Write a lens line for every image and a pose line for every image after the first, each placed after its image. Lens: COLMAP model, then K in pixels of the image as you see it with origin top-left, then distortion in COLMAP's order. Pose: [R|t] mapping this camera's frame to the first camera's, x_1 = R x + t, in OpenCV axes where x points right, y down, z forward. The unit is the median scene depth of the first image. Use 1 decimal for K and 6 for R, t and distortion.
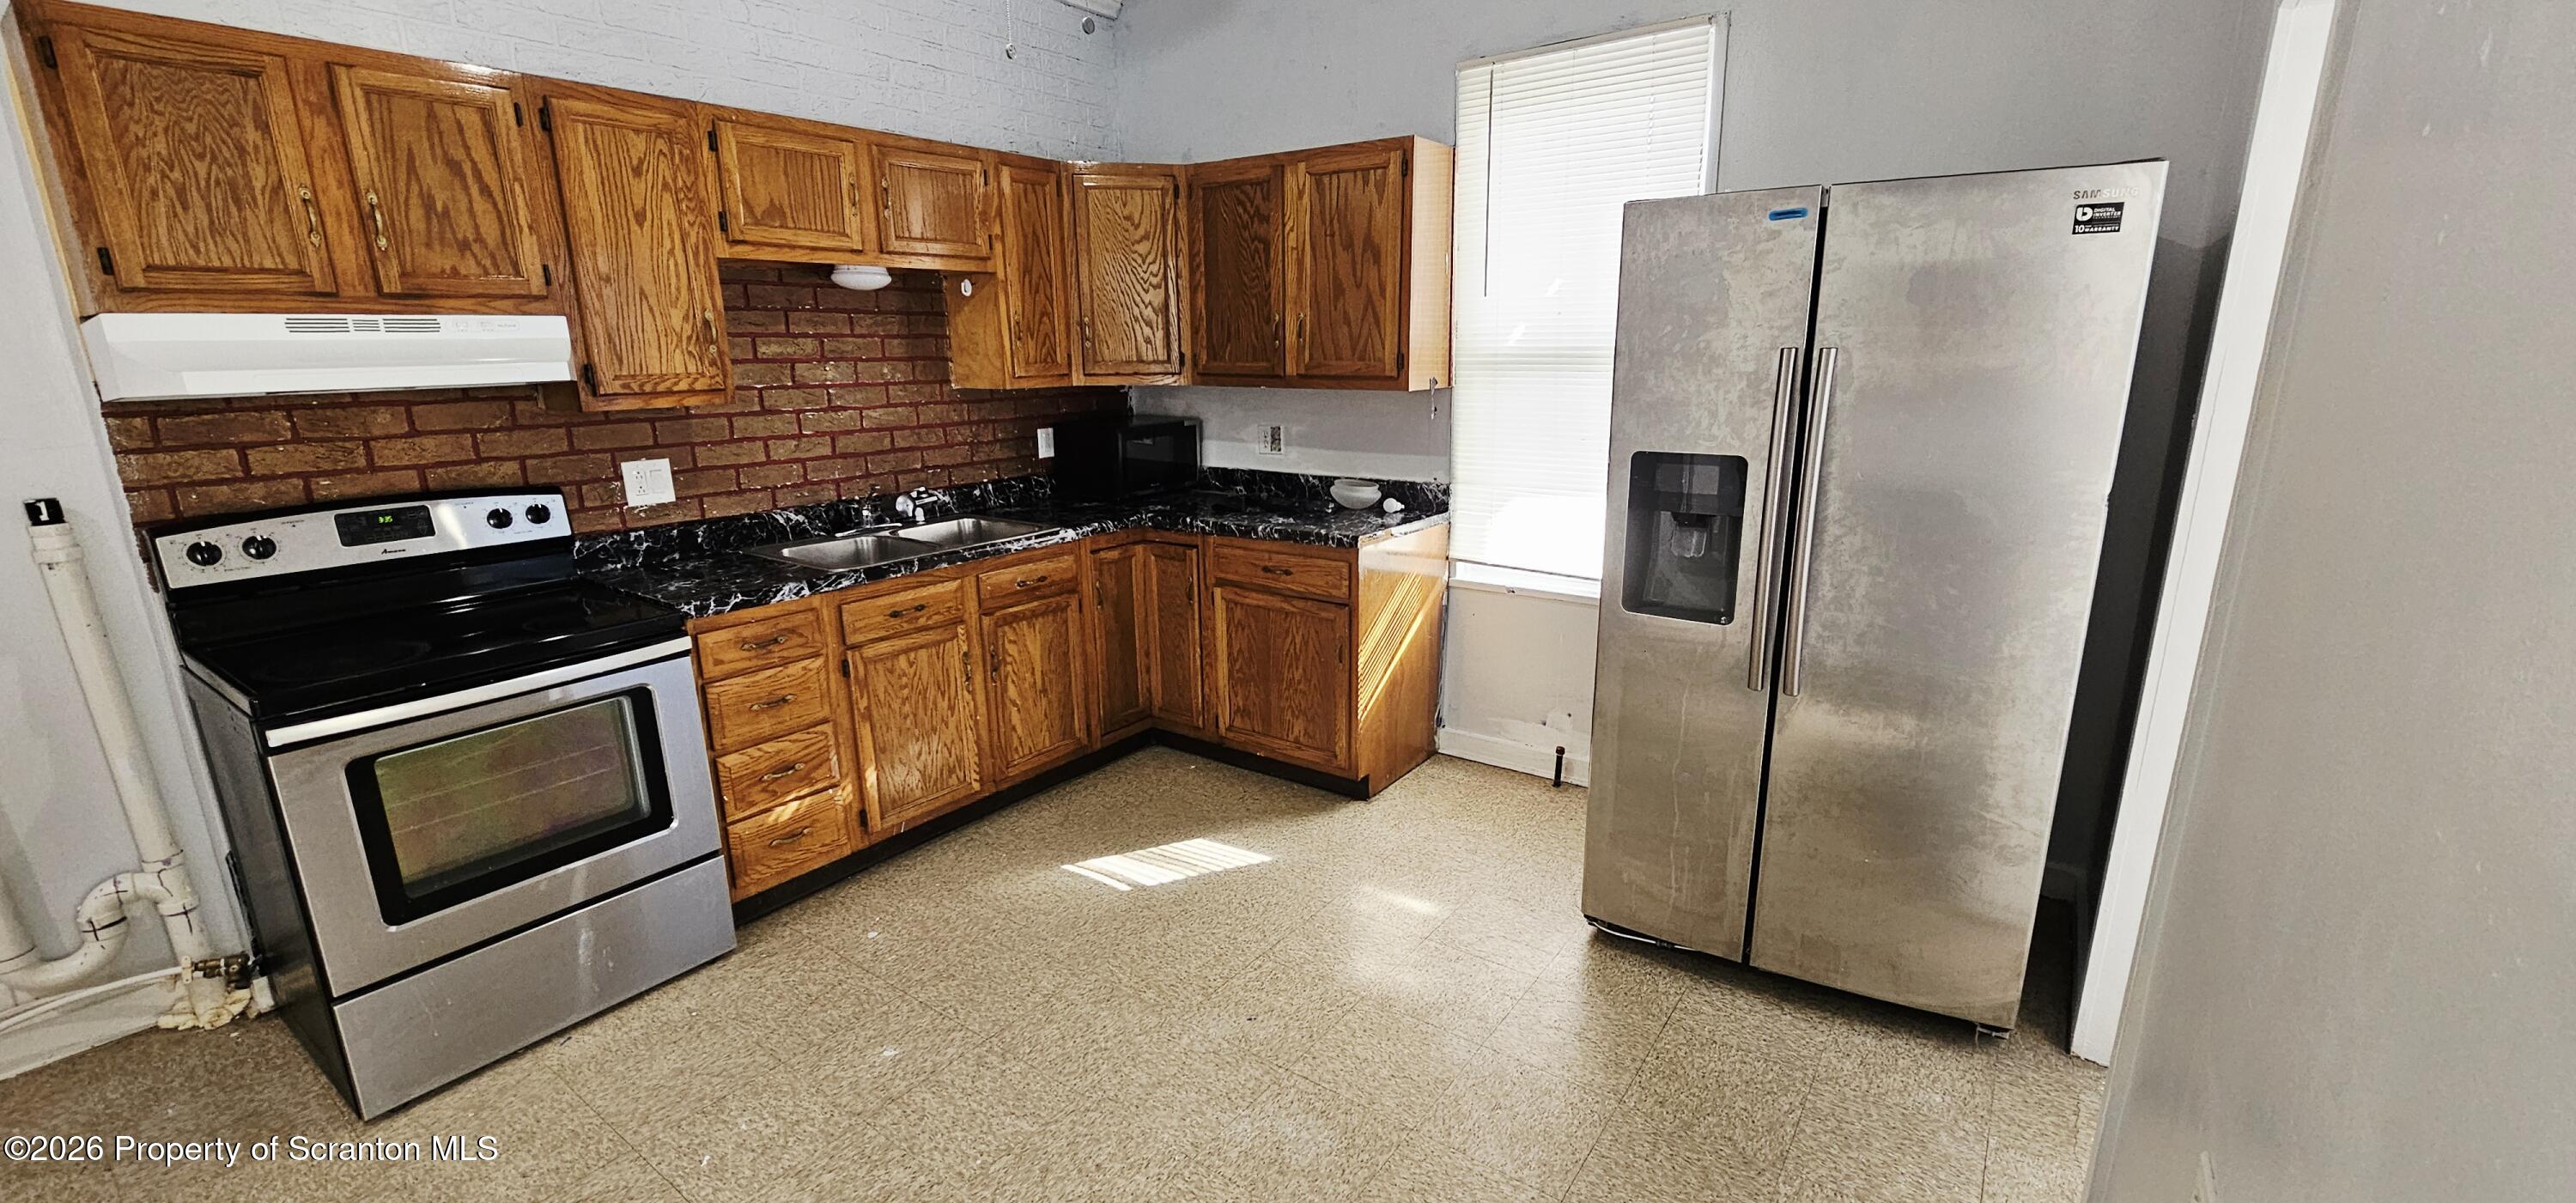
lens RADIAL K [[1060.1, 0, 1295.1], [0, 1060.1, 615.2], [0, 0, 1]] dist [0.000780, -0.000185]
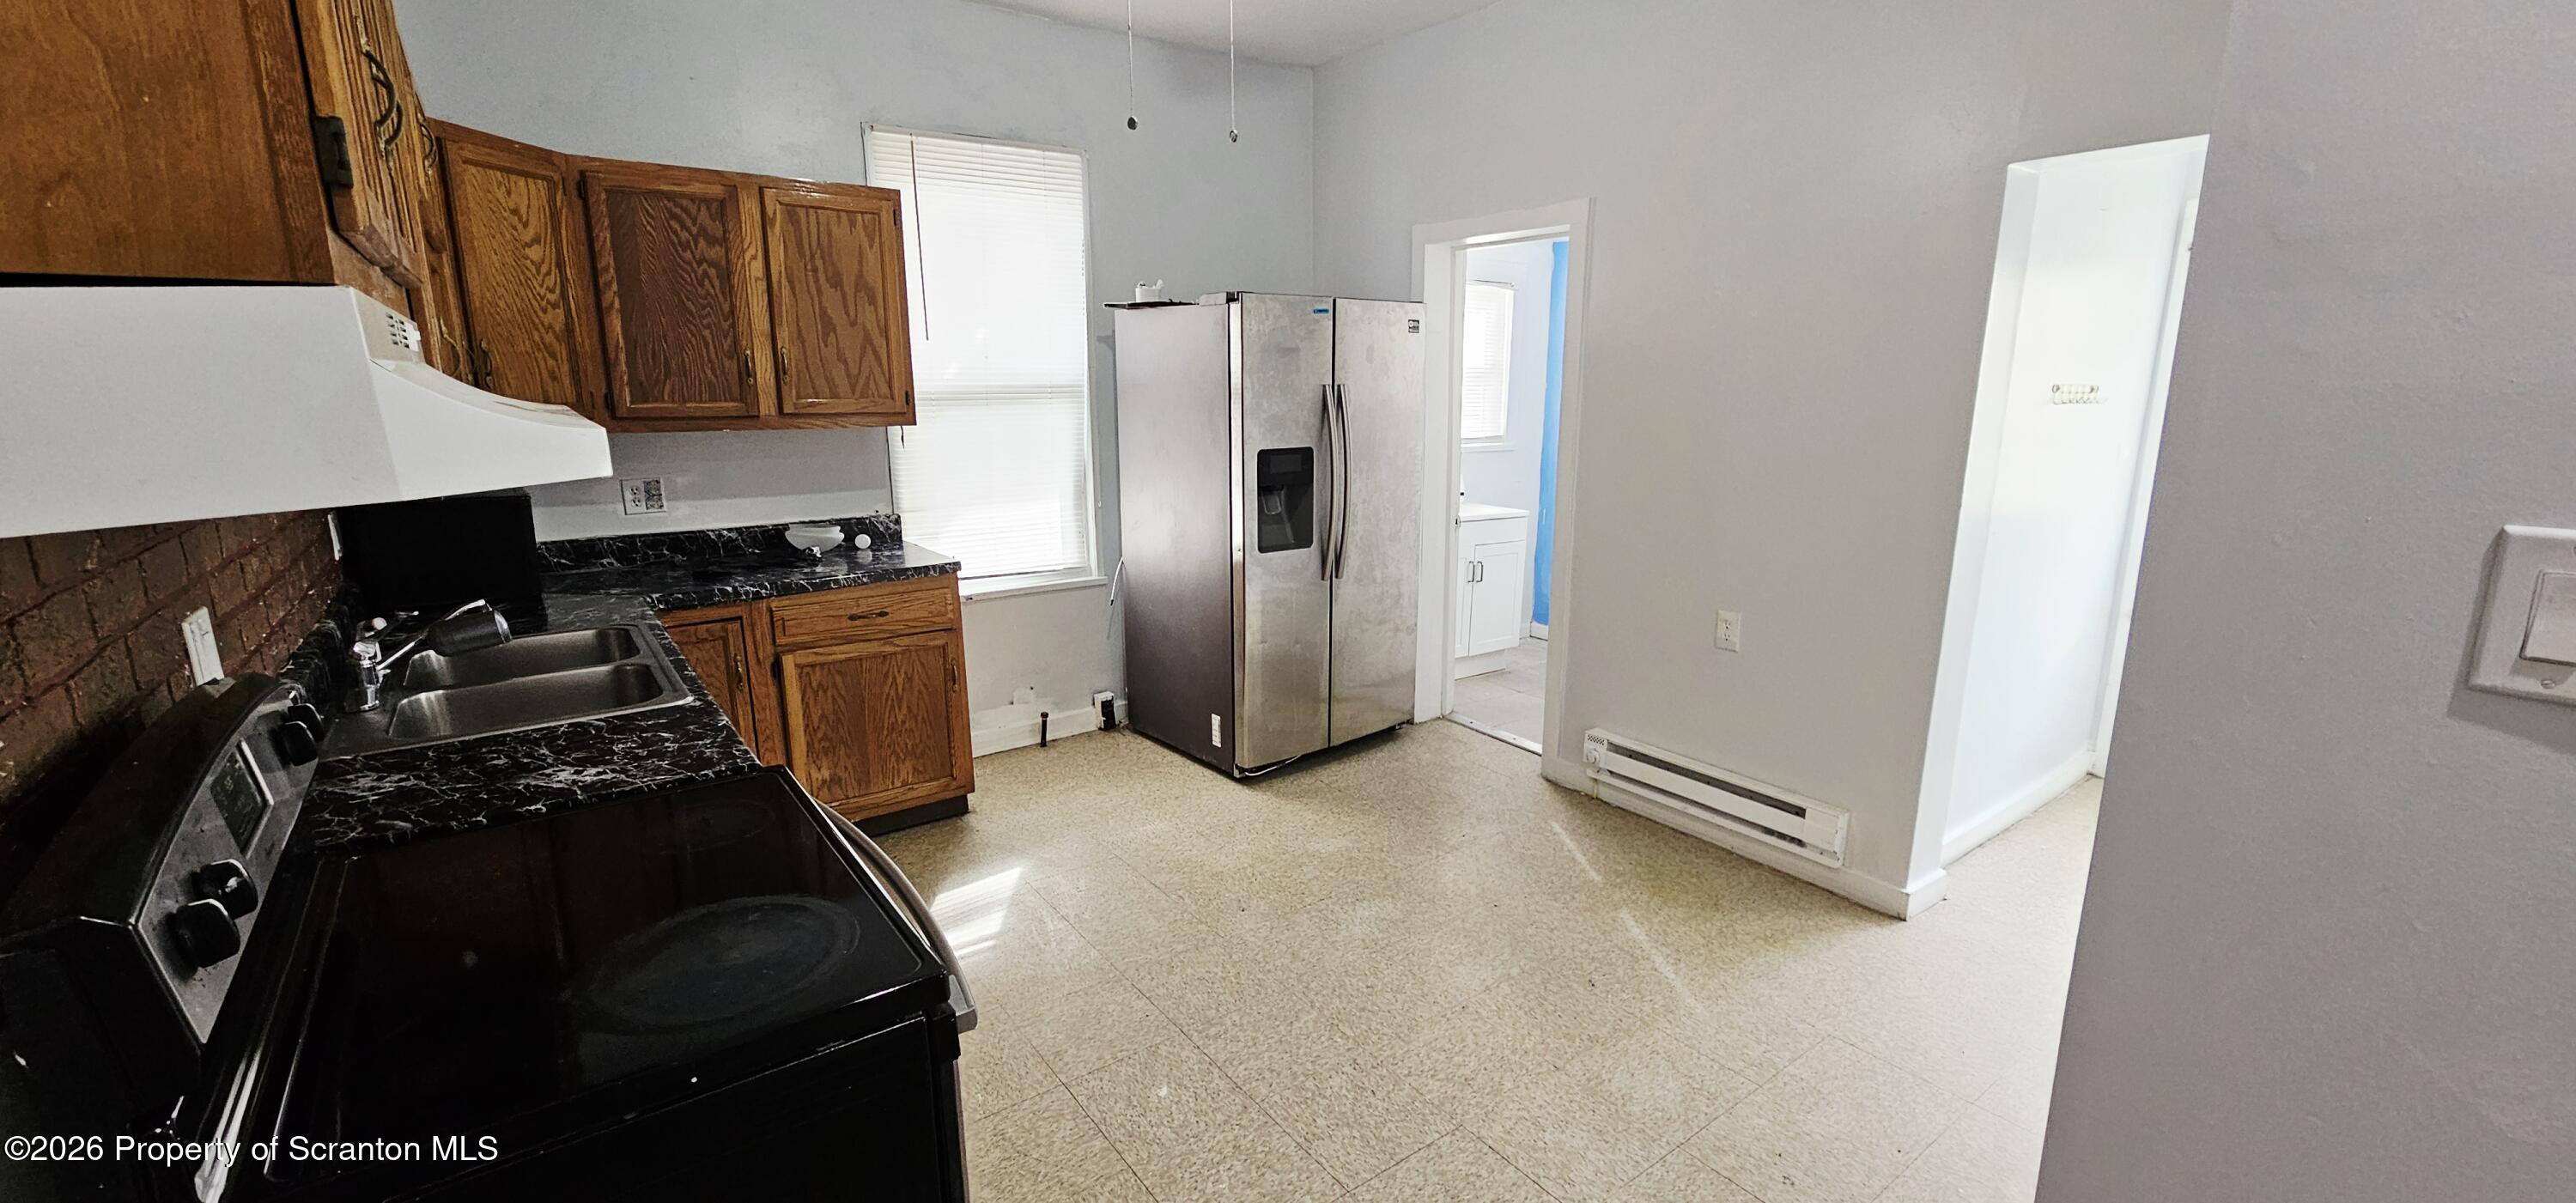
lens RADIAL K [[1060.1, 0, 1295.1], [0, 1060.1, 615.2], [0, 0, 1]] dist [0.000780, -0.000185]
pose [[0.288876, -0.201197, 0.935986, -0.772954], [0.237334, 0.962200, 0.133583, -0.075865], [-0.927482, 0.183552, 0.325708, 0.316775]]
